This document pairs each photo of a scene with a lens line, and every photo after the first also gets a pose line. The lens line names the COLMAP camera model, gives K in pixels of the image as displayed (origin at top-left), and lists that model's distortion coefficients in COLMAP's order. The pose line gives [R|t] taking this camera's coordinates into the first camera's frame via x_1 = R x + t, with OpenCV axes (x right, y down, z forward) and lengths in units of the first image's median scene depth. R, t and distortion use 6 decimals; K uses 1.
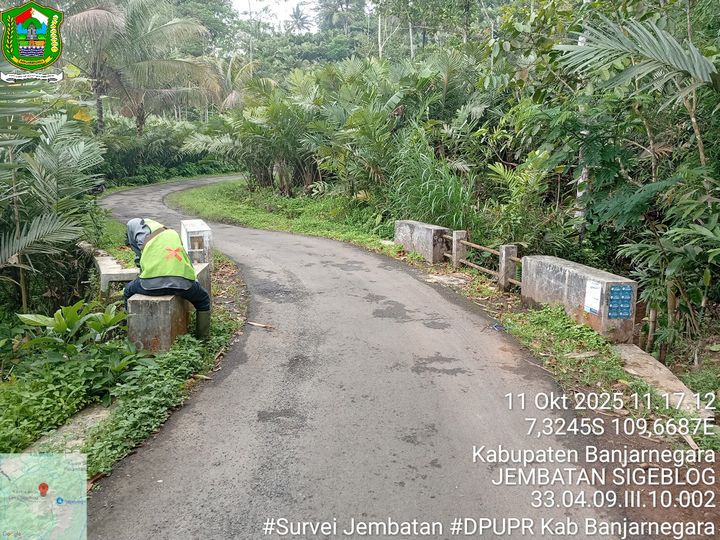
lens RADIAL K [[549.5, 0, 360.0], [0, 549.5, 270.0], [0, 0, 1]] dist [0.097956, -0.199483]
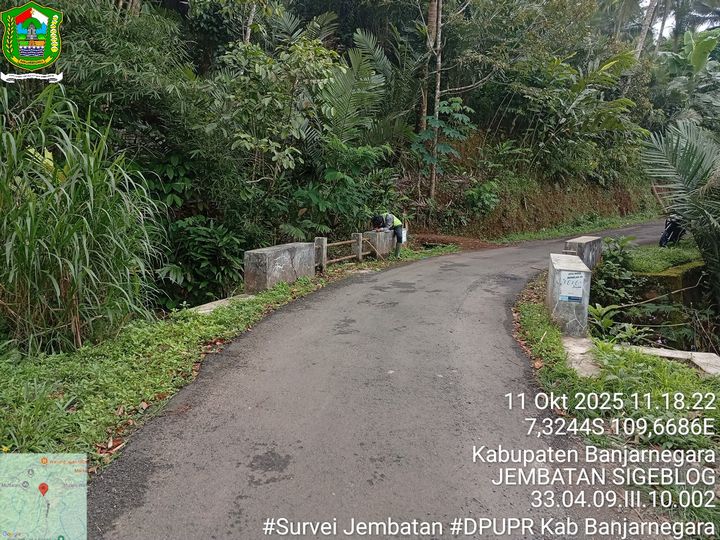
lens RADIAL K [[549.5, 0, 360.0], [0, 549.5, 270.0], [0, 0, 1]] dist [0.097956, -0.199483]
pose [[-0.783944, -0.115841, 0.609929, -0.472643], [0.086338, 0.952549, 0.291884, -0.274159], [-0.614799, 0.281480, -0.736743, 1.517204]]
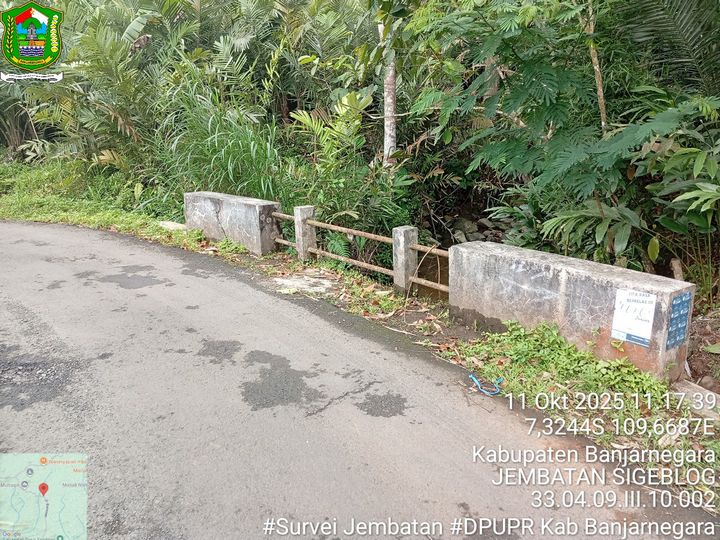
lens RADIAL K [[549.5, 0, 360.0], [0, 549.5, 270.0], [0, 0, 1]] dist [0.097956, -0.199483]
pose [[0.893150, -0.124672, 0.432135, -0.050749], [0.092064, 0.991147, 0.095668, -0.044161], [-0.440236, -0.045661, 0.896720, 0.307130]]
